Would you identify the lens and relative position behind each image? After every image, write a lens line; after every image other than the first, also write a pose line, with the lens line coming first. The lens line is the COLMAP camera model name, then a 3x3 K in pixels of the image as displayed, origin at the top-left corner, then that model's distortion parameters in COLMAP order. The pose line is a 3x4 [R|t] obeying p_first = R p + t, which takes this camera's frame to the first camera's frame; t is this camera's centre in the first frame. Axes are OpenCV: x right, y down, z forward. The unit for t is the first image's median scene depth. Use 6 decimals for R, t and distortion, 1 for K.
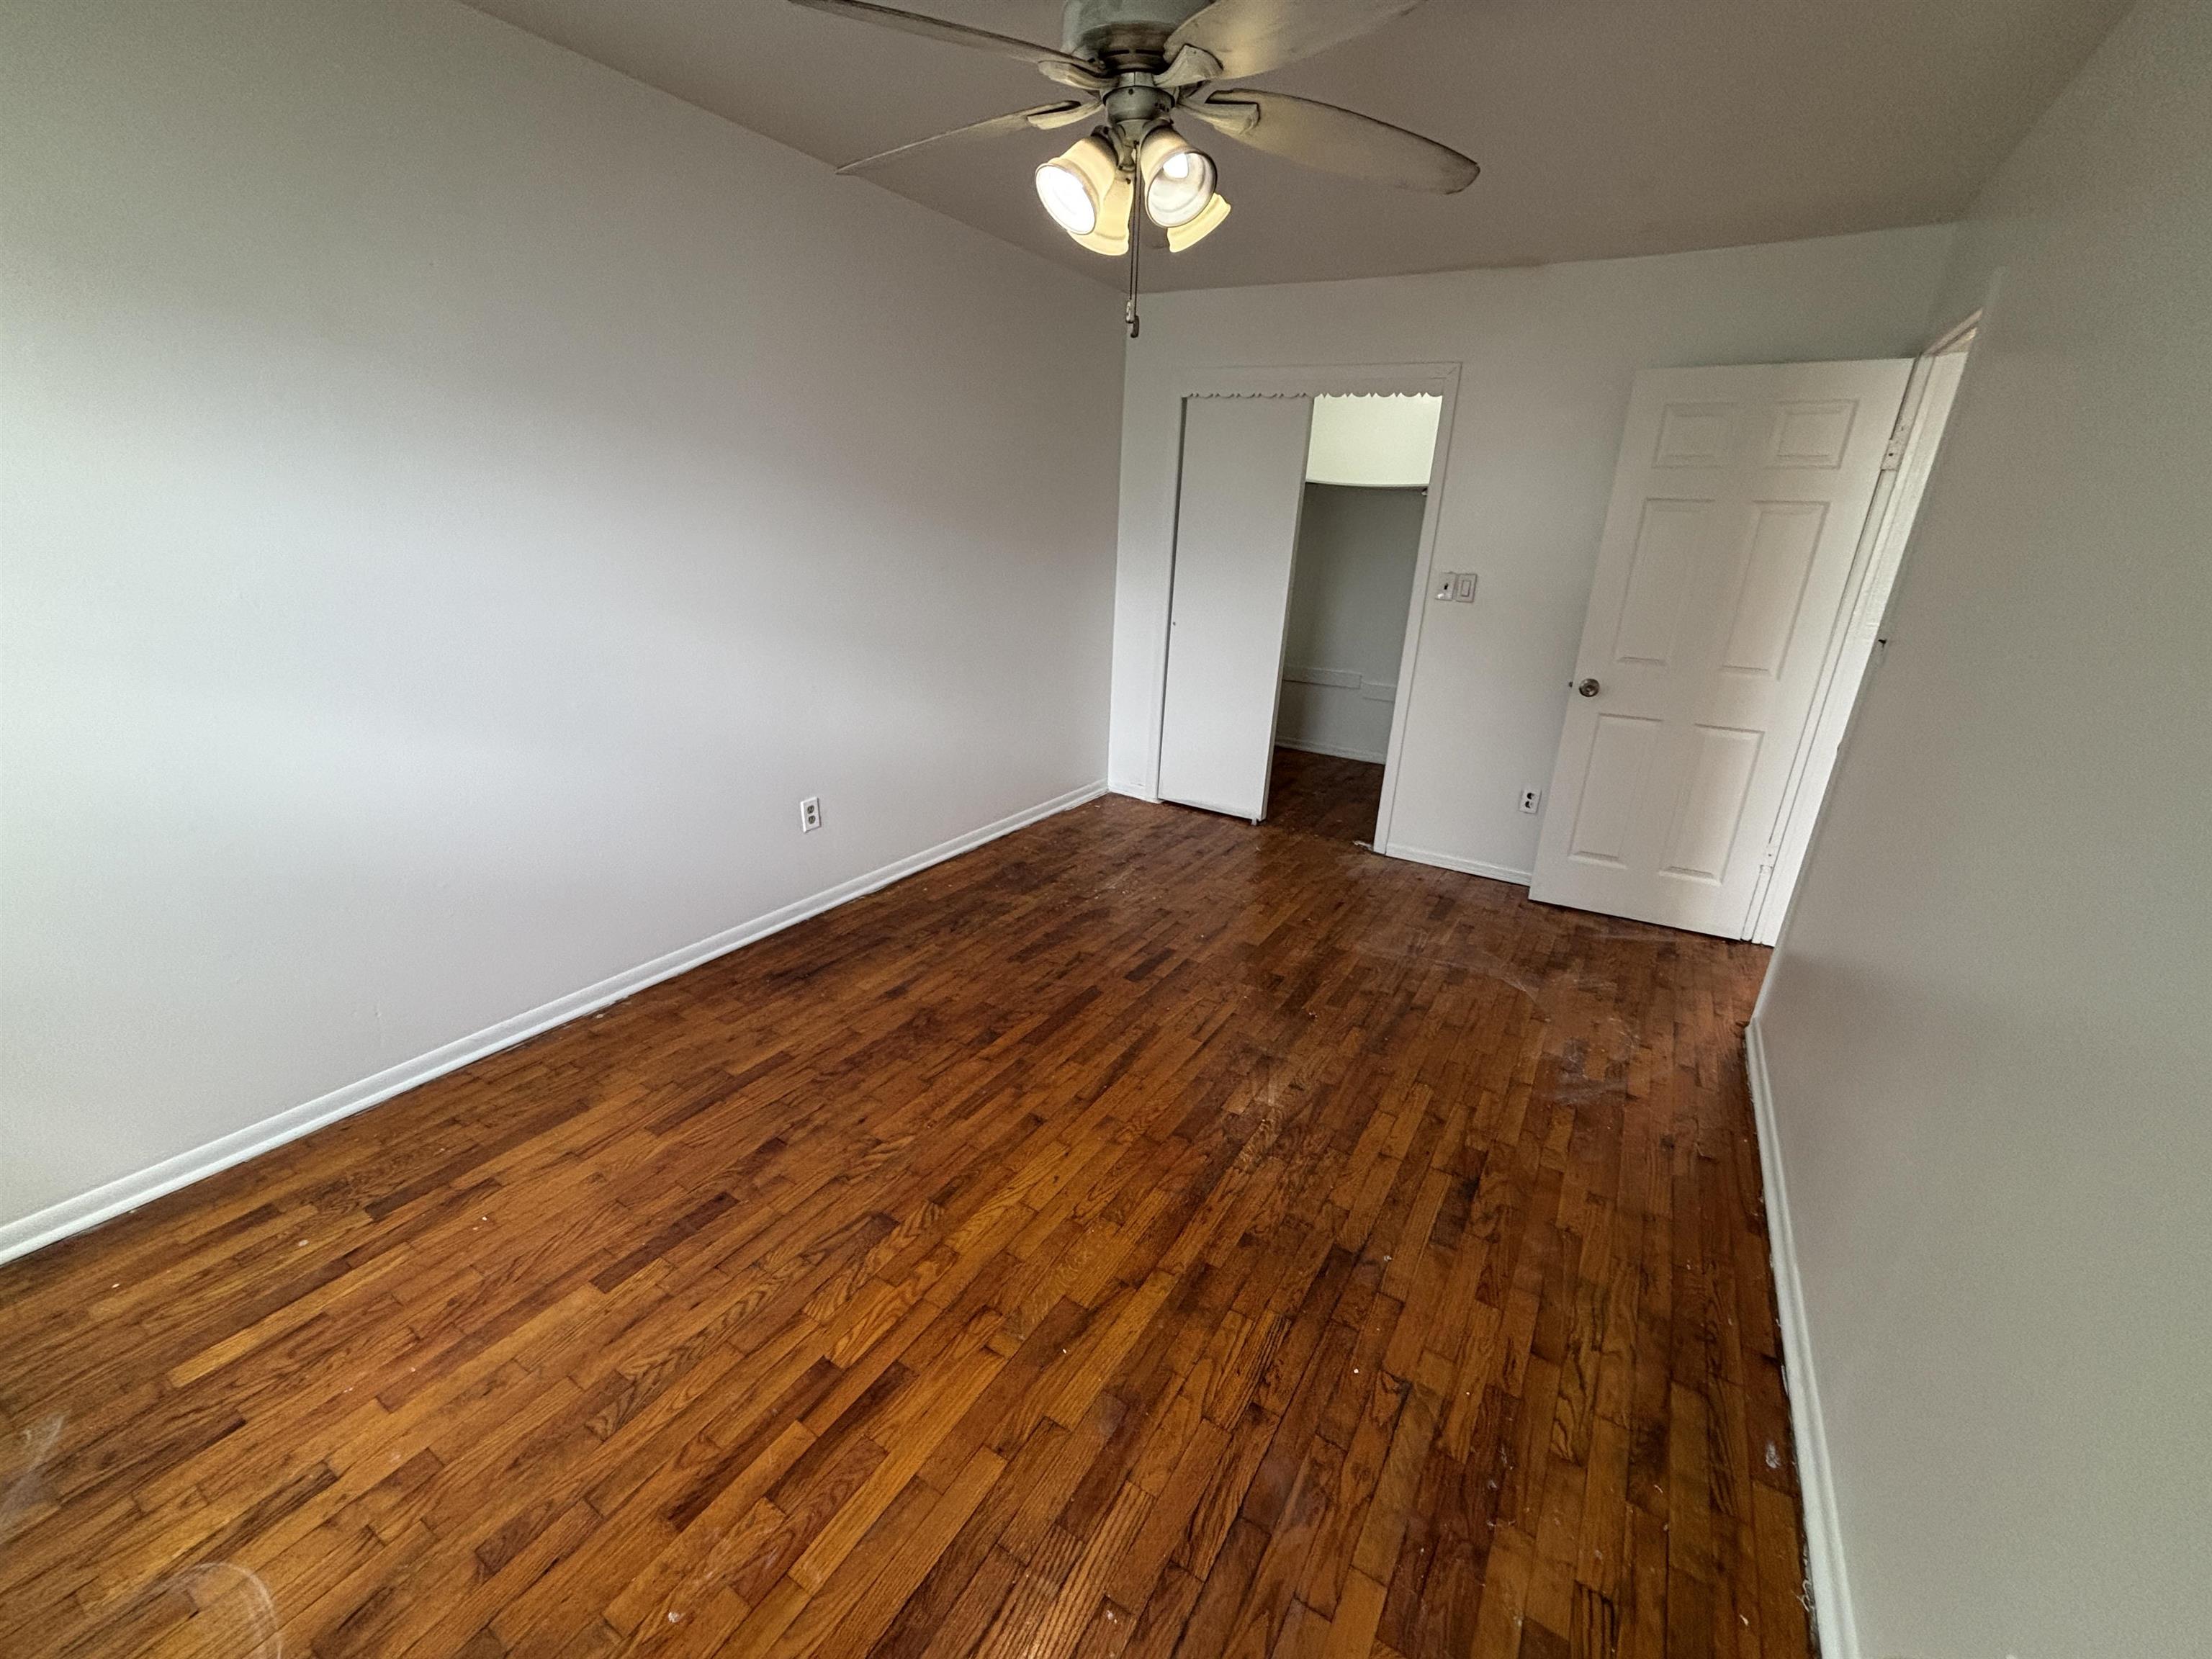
lens RADIAL K [[890.6, 0, 1105.2], [0, 890.6, 826.6], [0, 0, 1]] dist [0.006110, -0.001000]
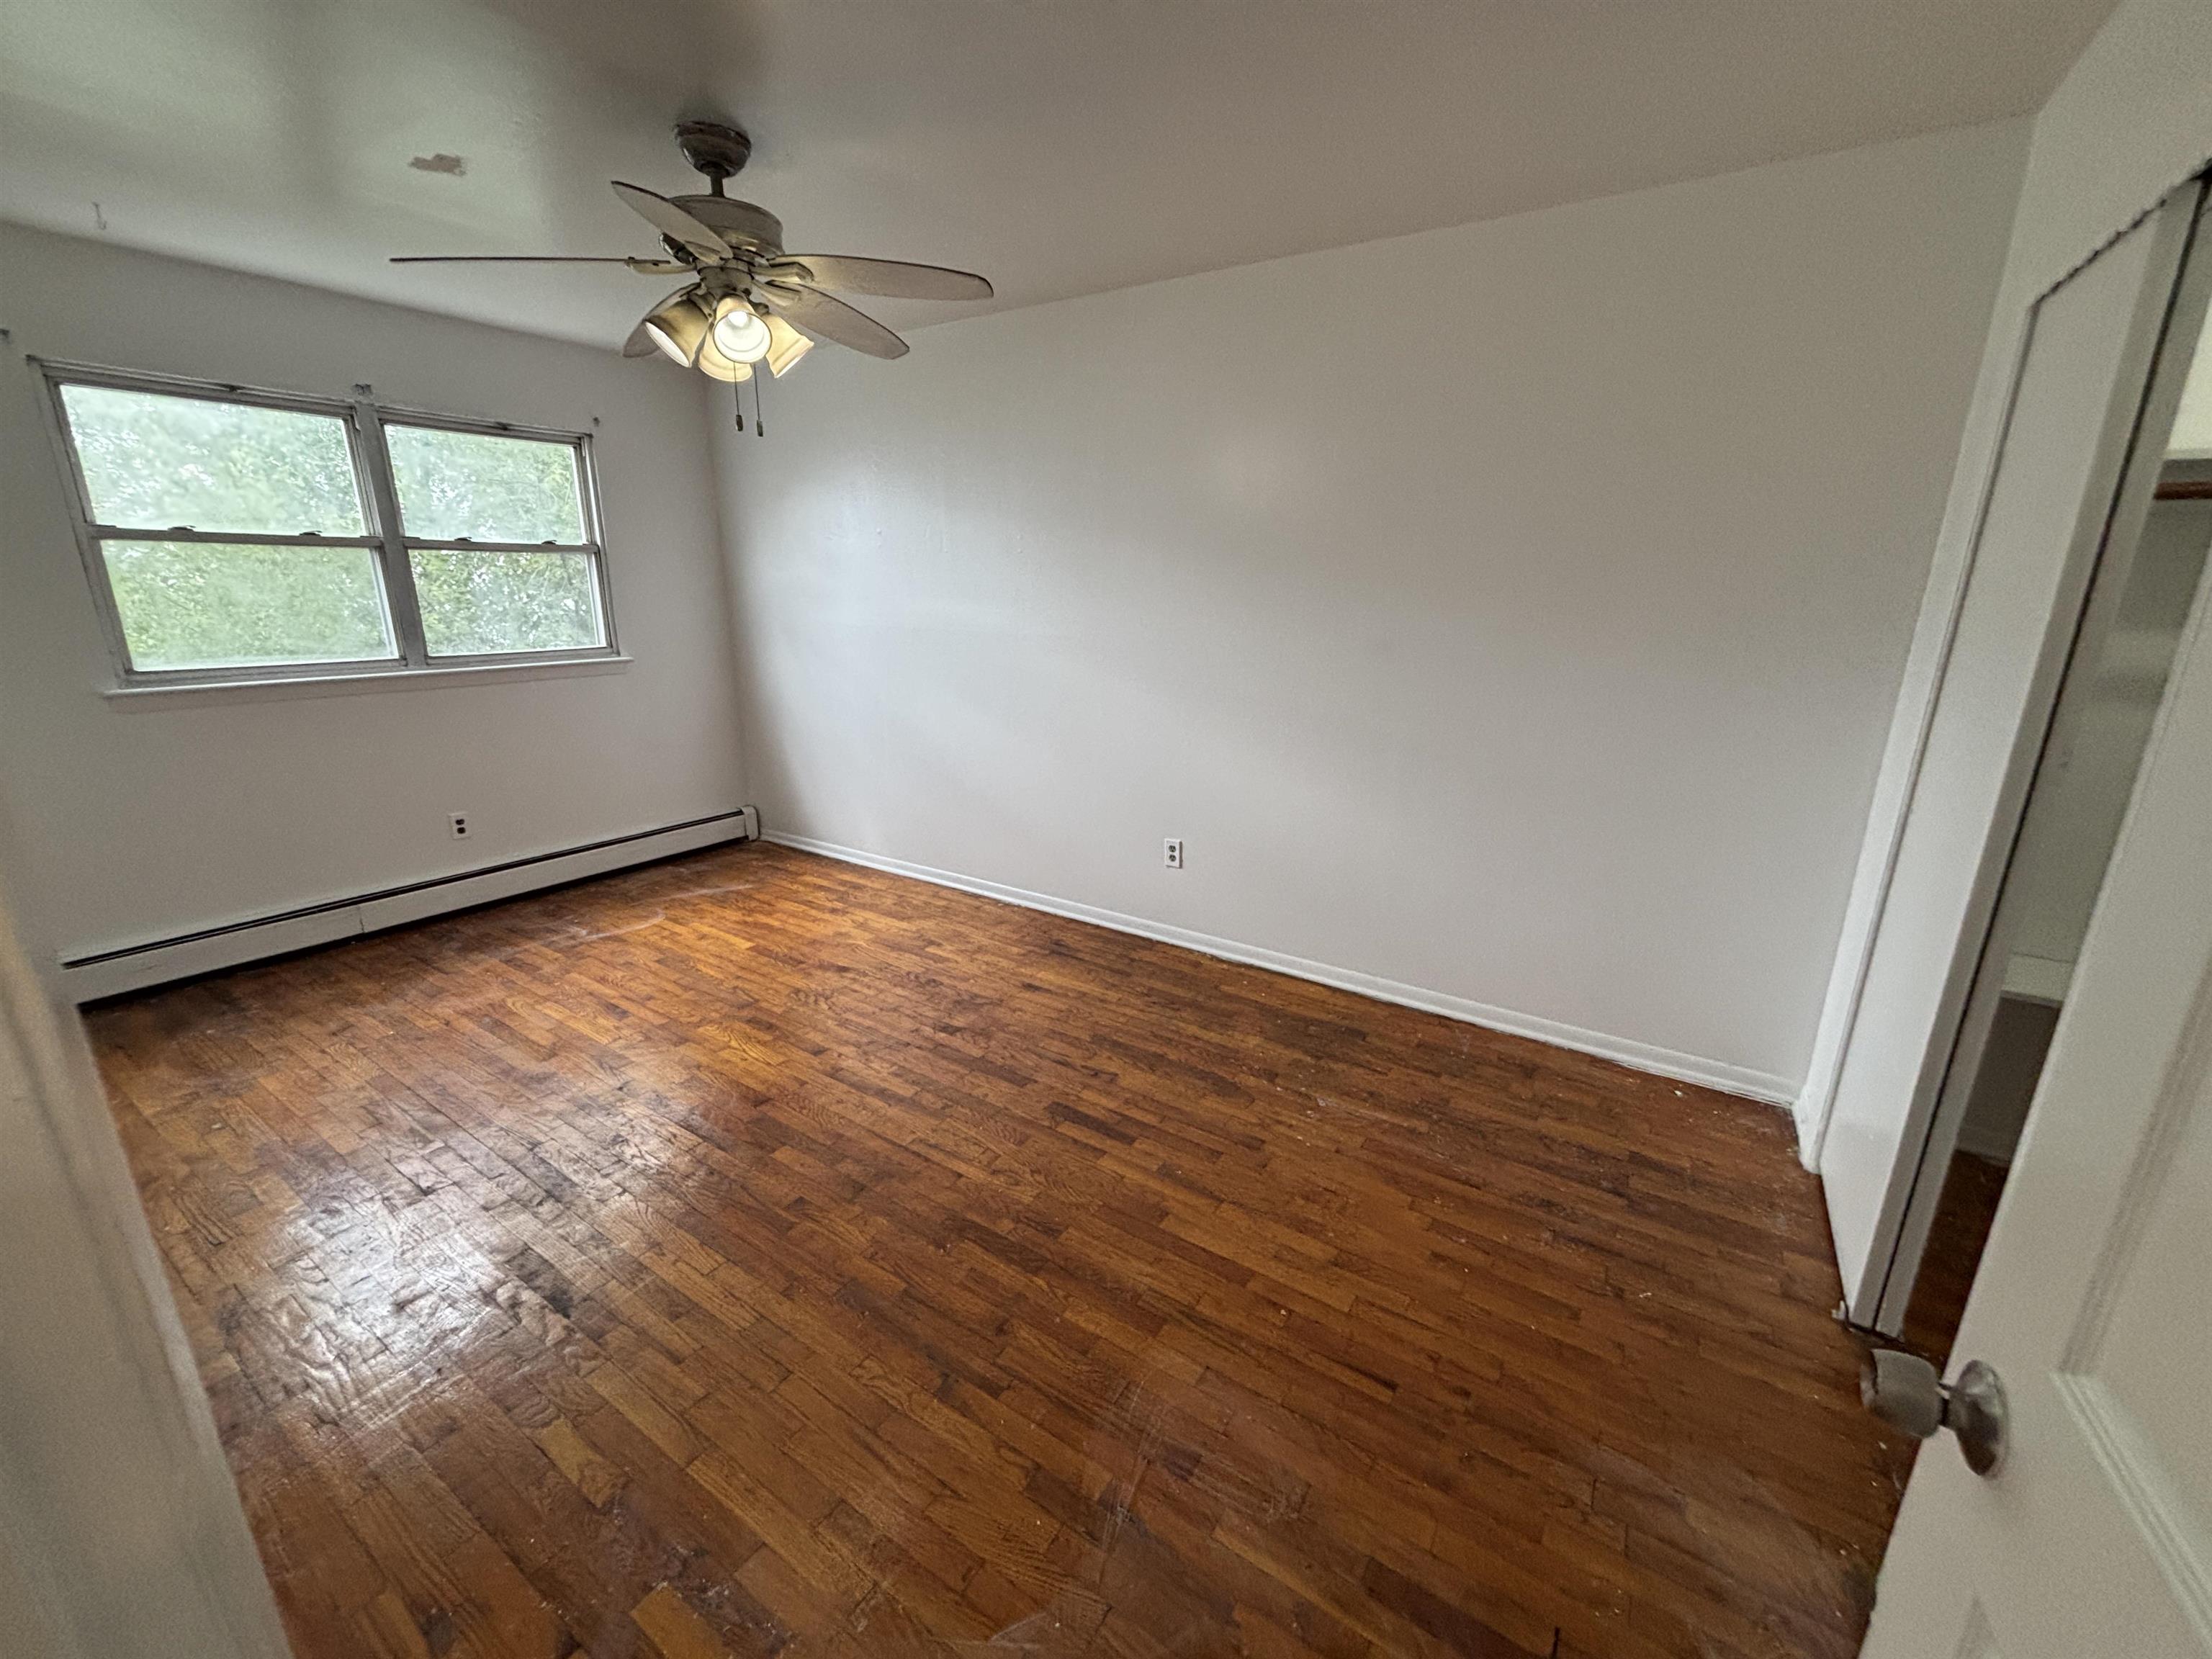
lens RADIAL K [[890.6, 0, 1107.6], [0, 890.6, 827.5], [0, 0, 1]] dist [0.006110, -0.001000]
pose [[-0.020463, 0.233358, -0.972176, 0.849773], [-0.339657, 0.912923, 0.226284, -0.304433], [0.940327, 0.334837, 0.060581, 0.960117]]
